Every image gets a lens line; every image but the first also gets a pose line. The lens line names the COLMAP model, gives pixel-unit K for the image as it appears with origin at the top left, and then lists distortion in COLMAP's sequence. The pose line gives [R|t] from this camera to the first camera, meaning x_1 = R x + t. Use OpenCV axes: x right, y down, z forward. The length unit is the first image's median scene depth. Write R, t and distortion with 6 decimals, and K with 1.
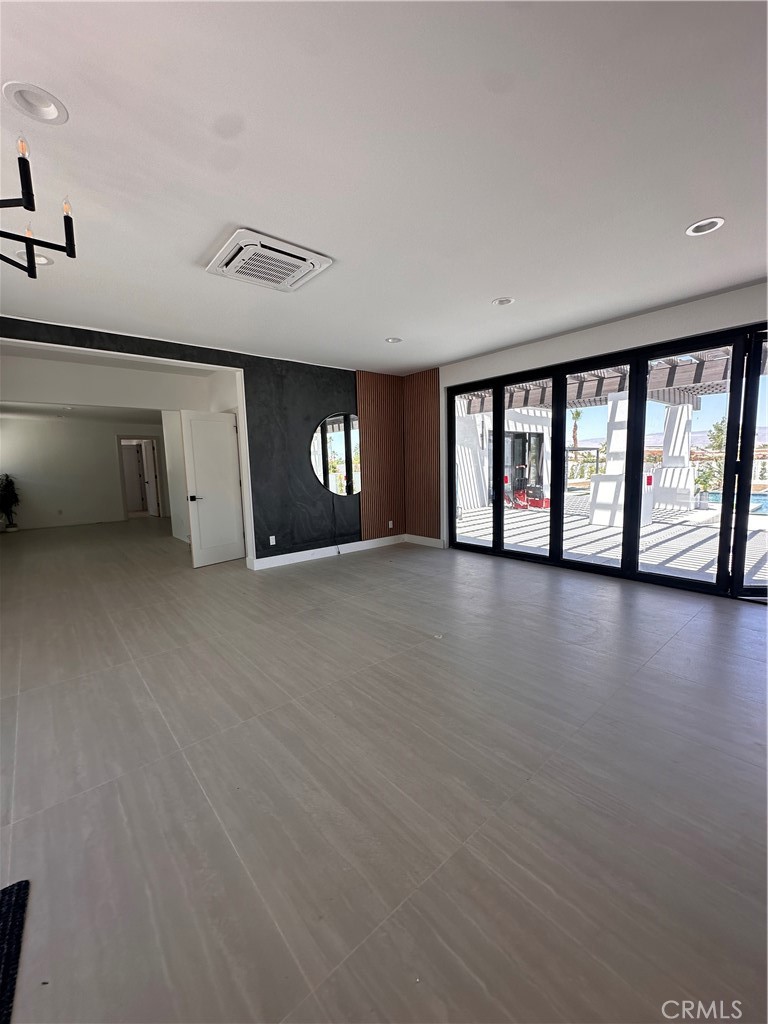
lens RADIAL K [[412.7, 0, 384.0], [0, 412.7, 512.0], [0, 0, 1]] dist [-0.003247, -0.000022]
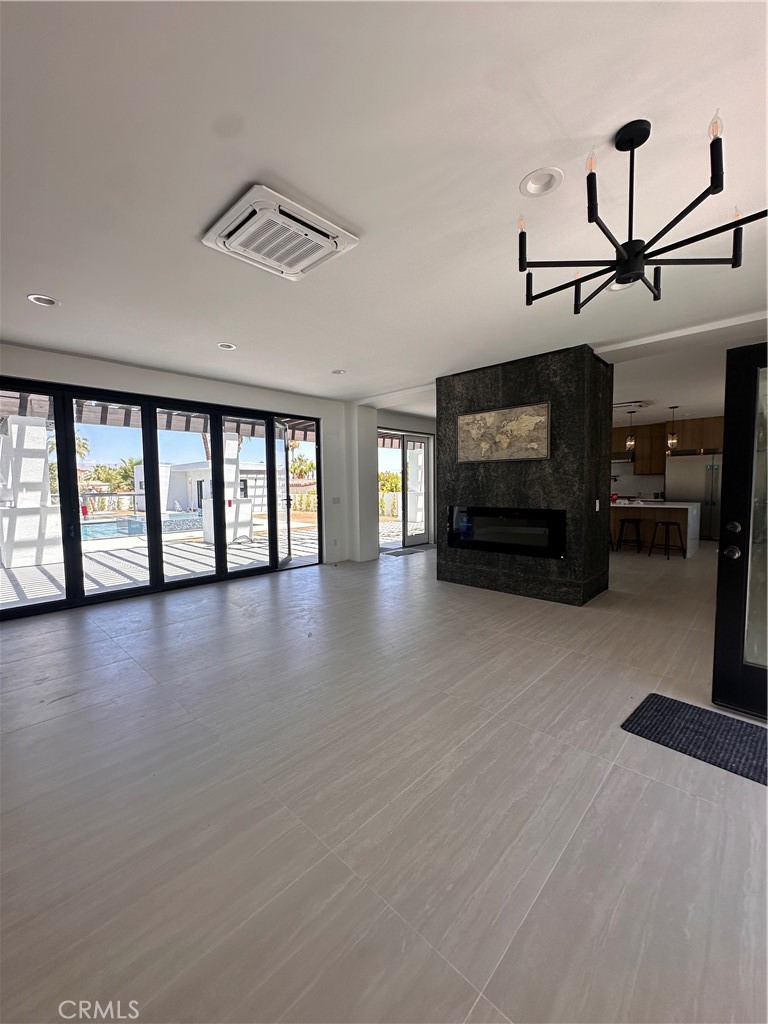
lens RADIAL K [[412.7, 0, 384.0], [0, 412.7, 512.0], [0, 0, 1]] dist [-0.003247, -0.000022]
pose [[-0.106934, -0.036826, 0.993584, -0.605487], [0.128786, 0.990382, 0.050568, -0.041440], [-0.985890, 0.133367, -0.101163, 0.506811]]
